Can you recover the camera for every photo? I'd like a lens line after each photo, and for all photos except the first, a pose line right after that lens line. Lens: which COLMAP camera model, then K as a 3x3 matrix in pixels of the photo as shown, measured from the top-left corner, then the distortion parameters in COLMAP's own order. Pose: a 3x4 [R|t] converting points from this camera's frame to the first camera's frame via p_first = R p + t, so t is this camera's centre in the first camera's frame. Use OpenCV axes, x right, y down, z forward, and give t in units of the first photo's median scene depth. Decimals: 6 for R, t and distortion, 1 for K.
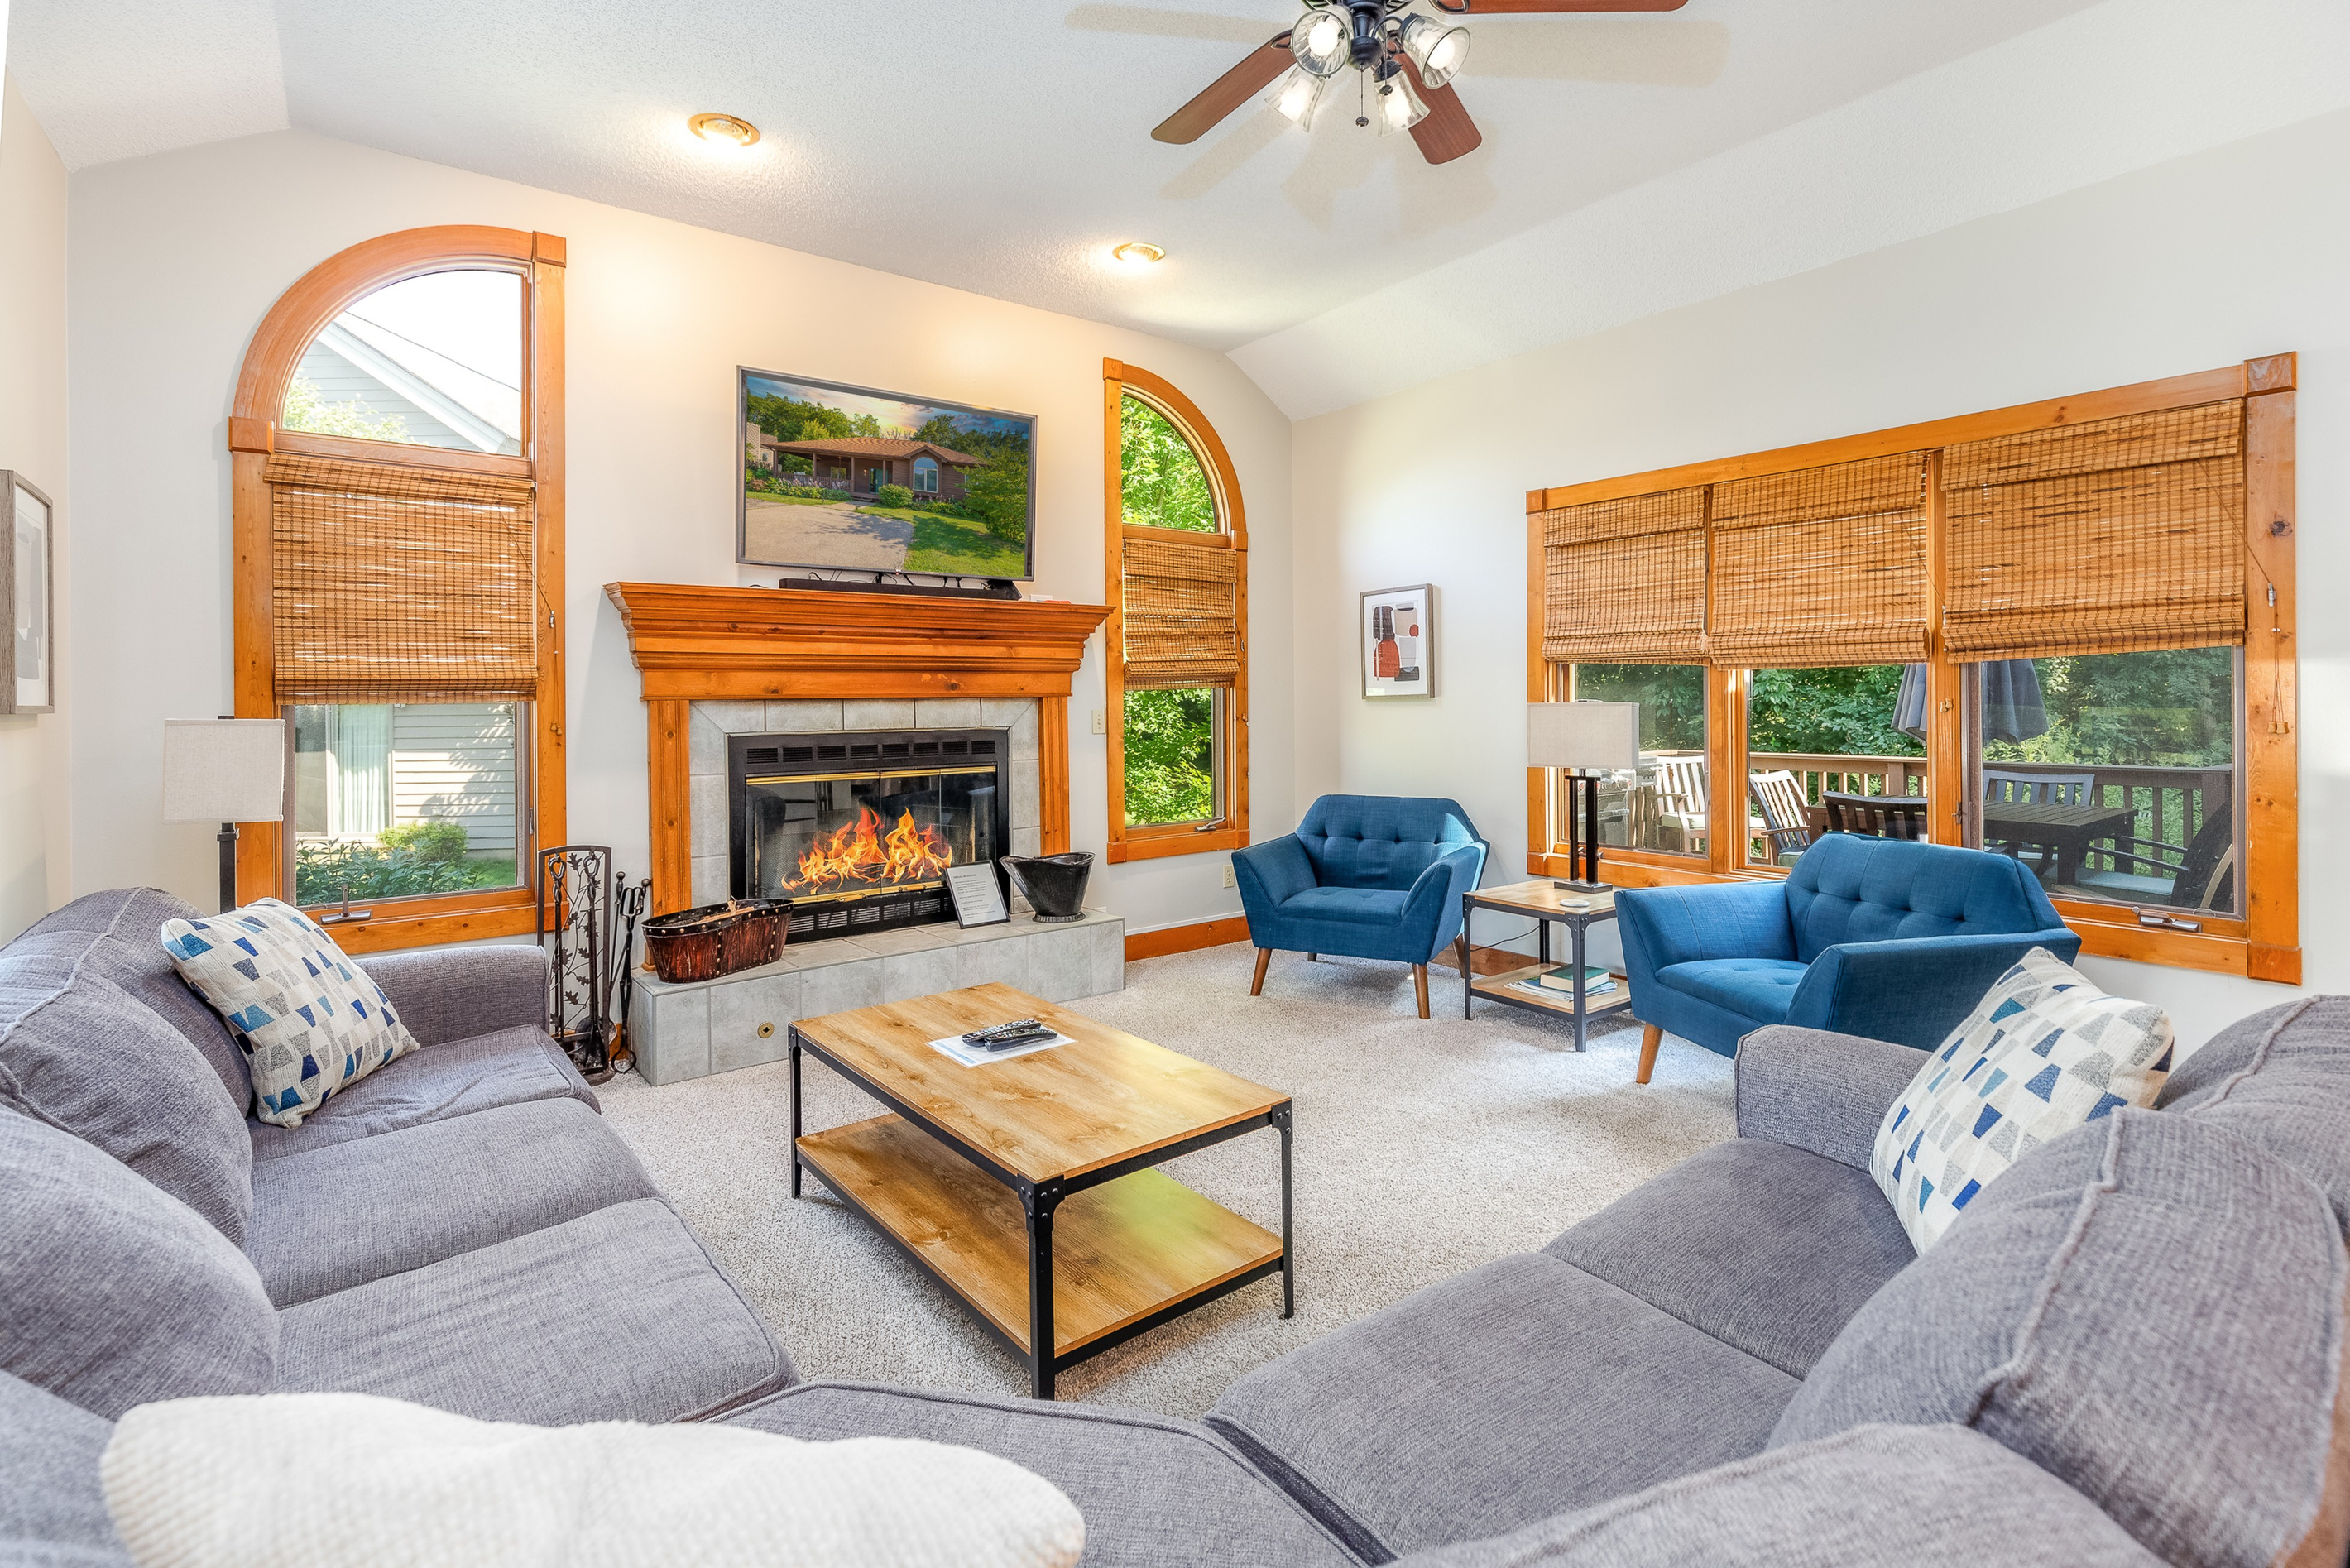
lens RADIAL K [[1068.1, 0, 1177.1], [0, 1068.1, 724.7], [0, 0, 1]] dist [0.000023, -0.000423]
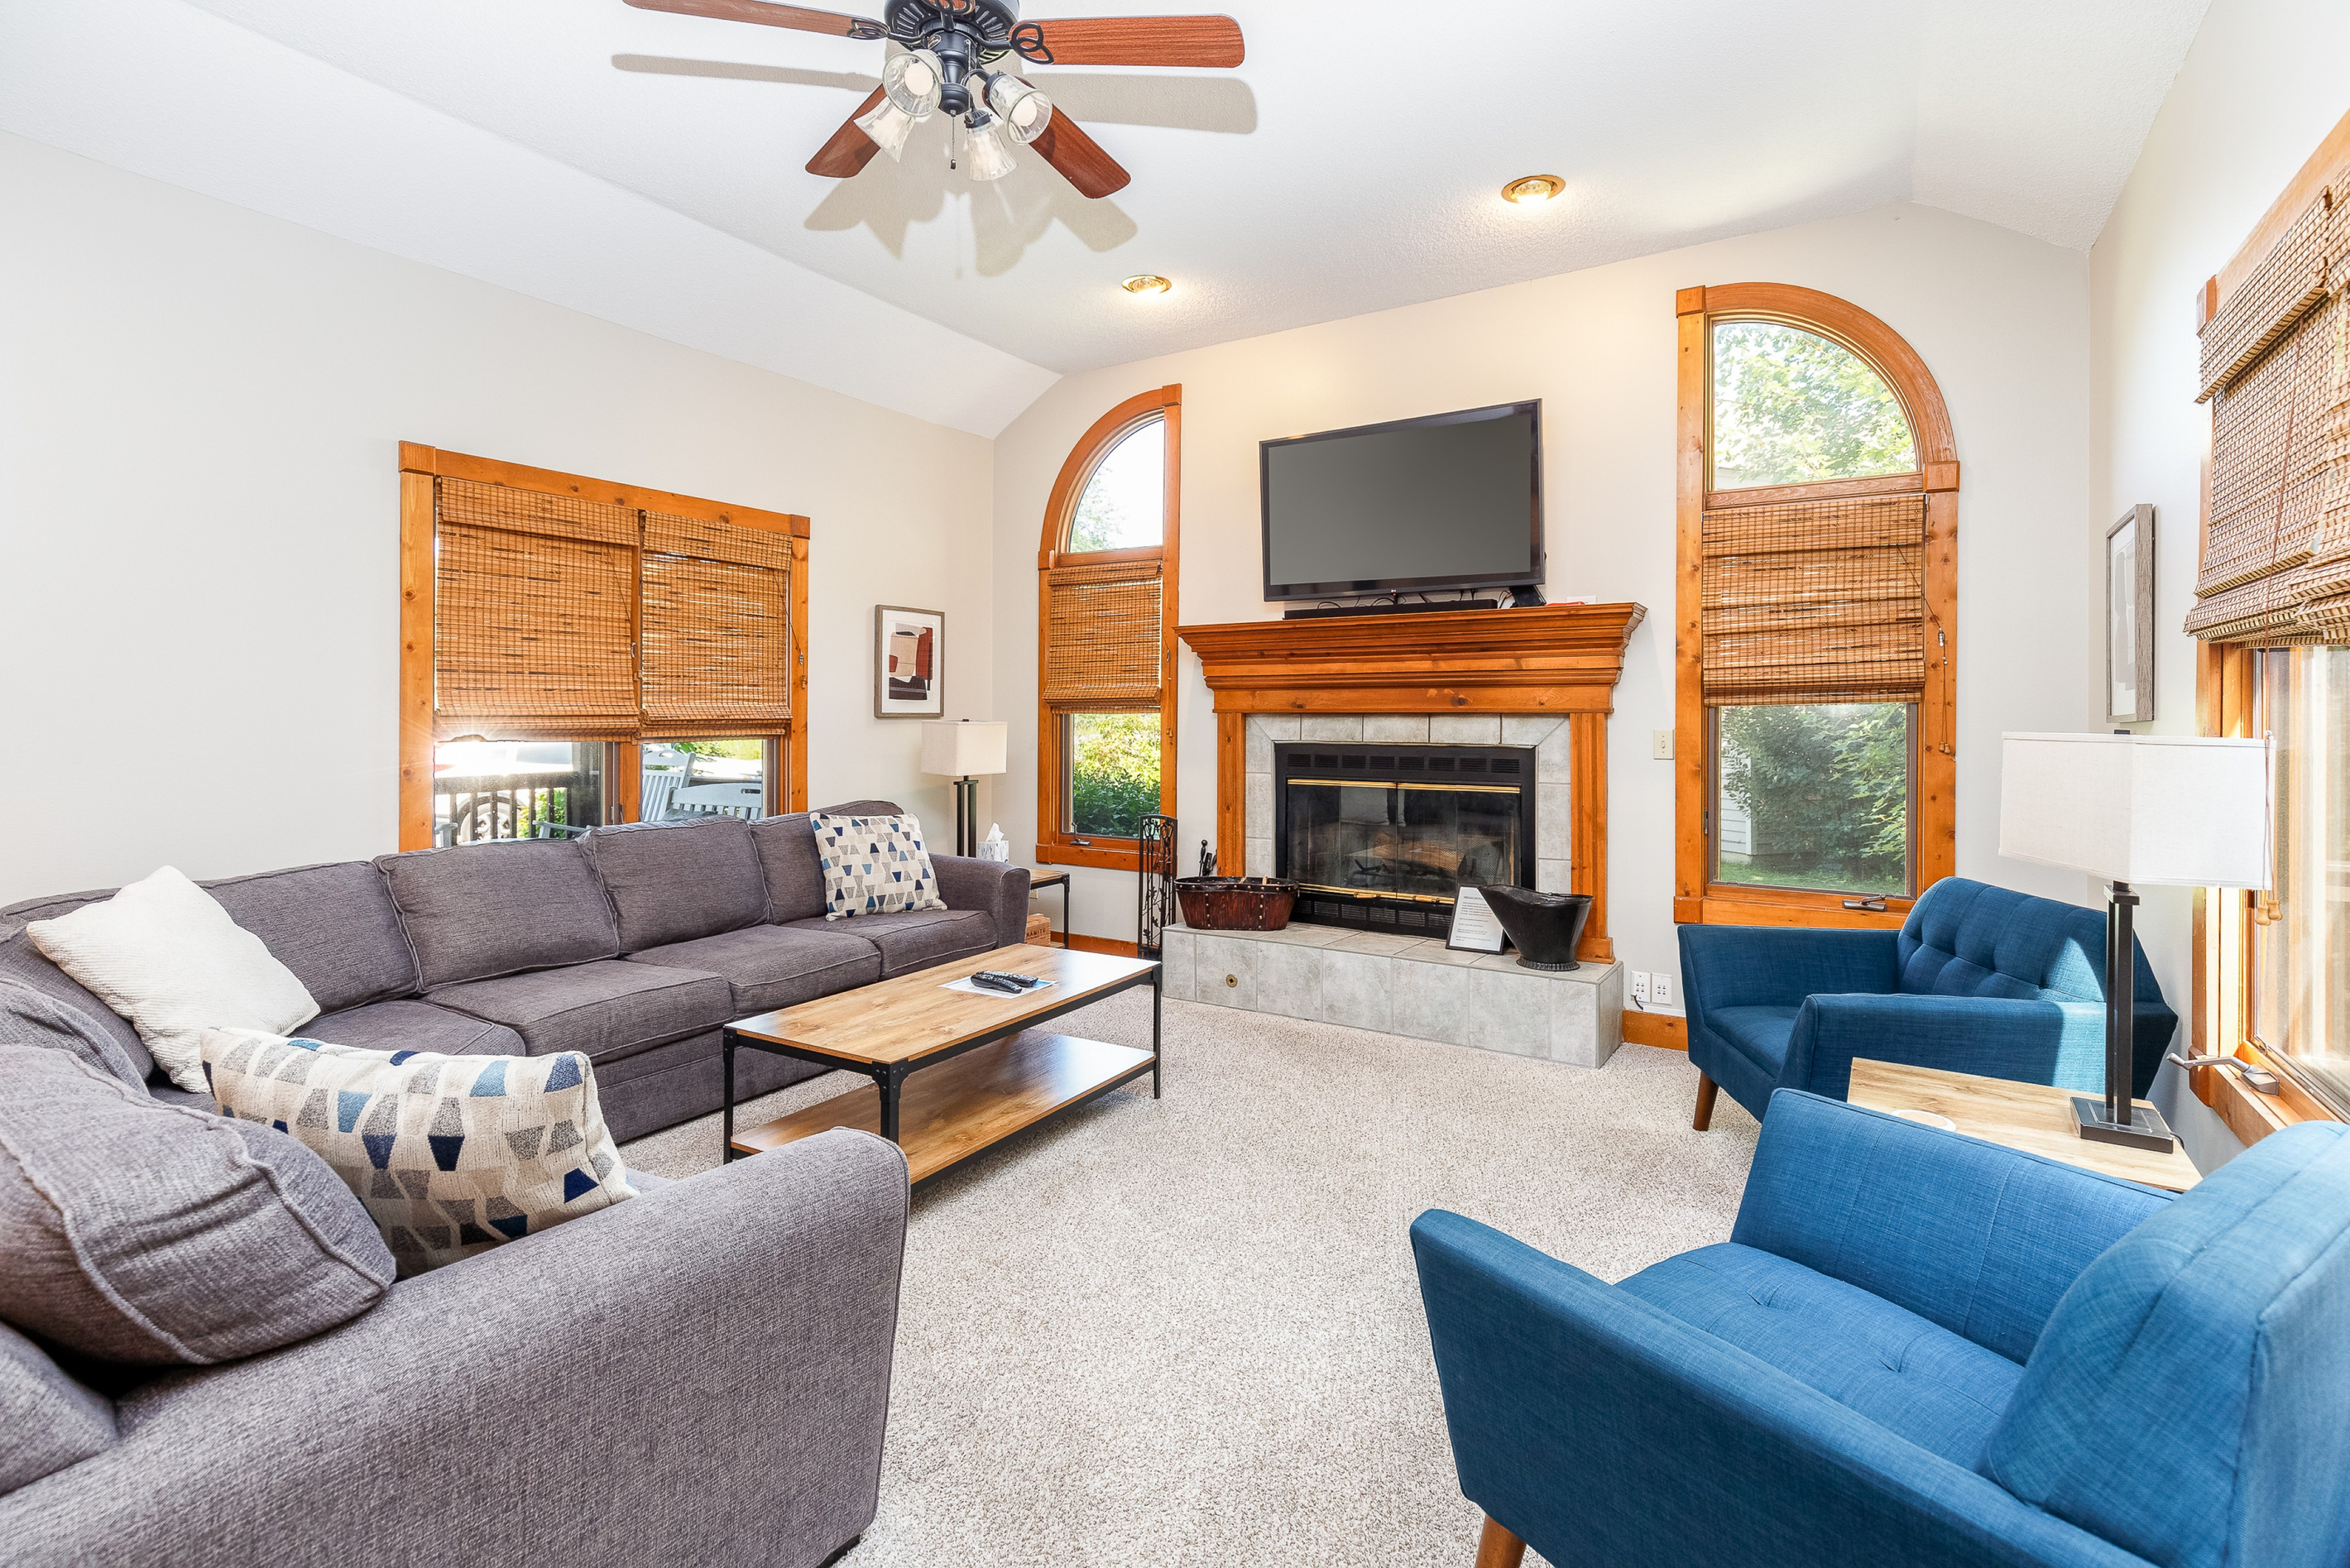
lens RADIAL K [[1078.8, 0, 1201.3], [0, 1078.8, 735.3], [0, 0, 1]] dist [0.001272, -0.000222]
pose [[0.363827, 0.030598, -0.930964, 0.687319], [-0.027006, 0.999387, 0.022293, -0.022679], [0.931075, 0.017031, 0.364430, 0.461036]]
